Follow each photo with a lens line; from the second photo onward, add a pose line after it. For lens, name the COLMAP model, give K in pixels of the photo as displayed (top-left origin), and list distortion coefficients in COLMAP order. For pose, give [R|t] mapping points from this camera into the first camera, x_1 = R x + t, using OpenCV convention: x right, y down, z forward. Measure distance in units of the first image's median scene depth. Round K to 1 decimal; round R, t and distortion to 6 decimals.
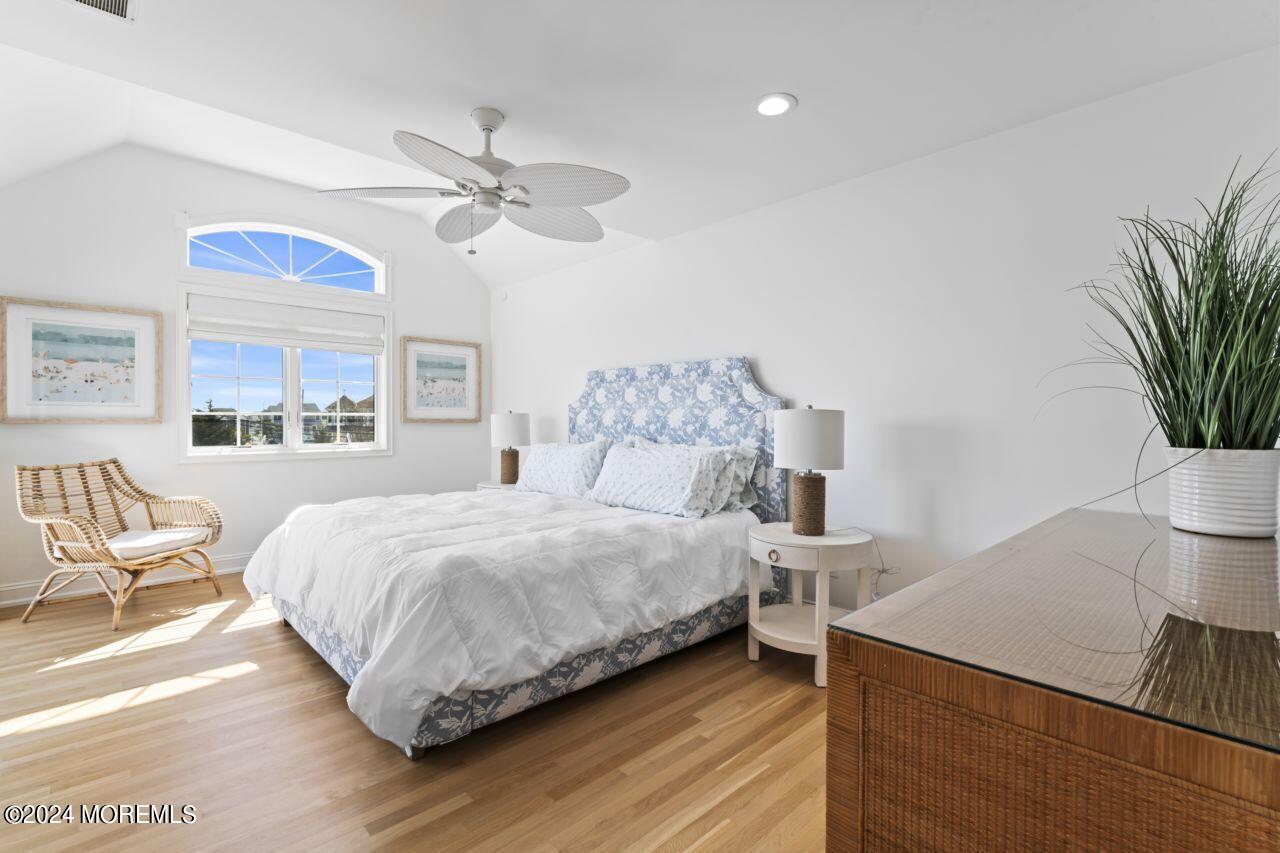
lens RADIAL K [[588.6, 0, 639.6], [0, 588.6, 424.7], [0, 0, 1]] dist [0.001183, 0.000094]
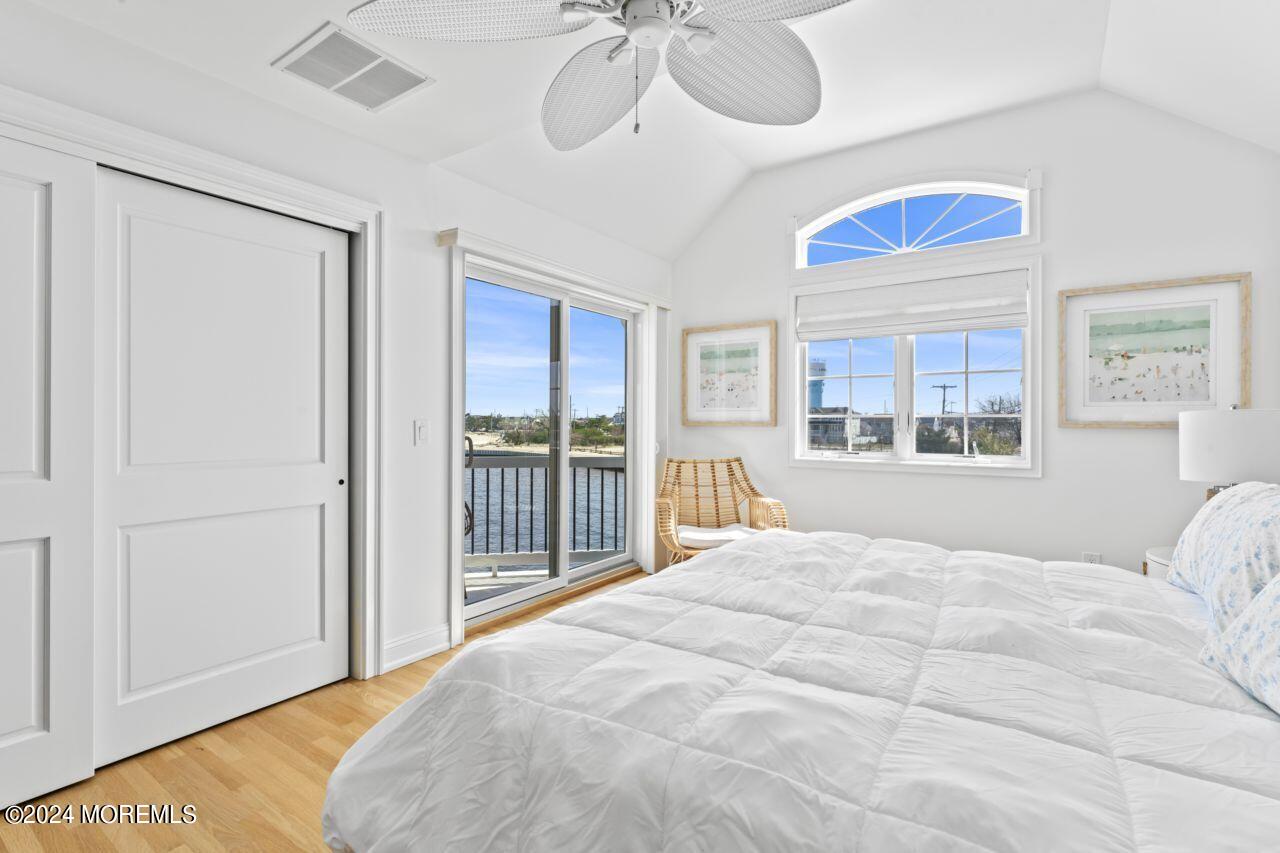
lens RADIAL K [[588.6, 0, 639.6], [0, 588.6, 424.7], [0, 0, 1]] dist [0.001183, 0.000094]
pose [[0.197137, 0.005077, -0.980363, 0.154639], [-0.008714, 0.999956, 0.003426, -0.006135], [0.980337, 0.007868, 0.197173, 0.512207]]
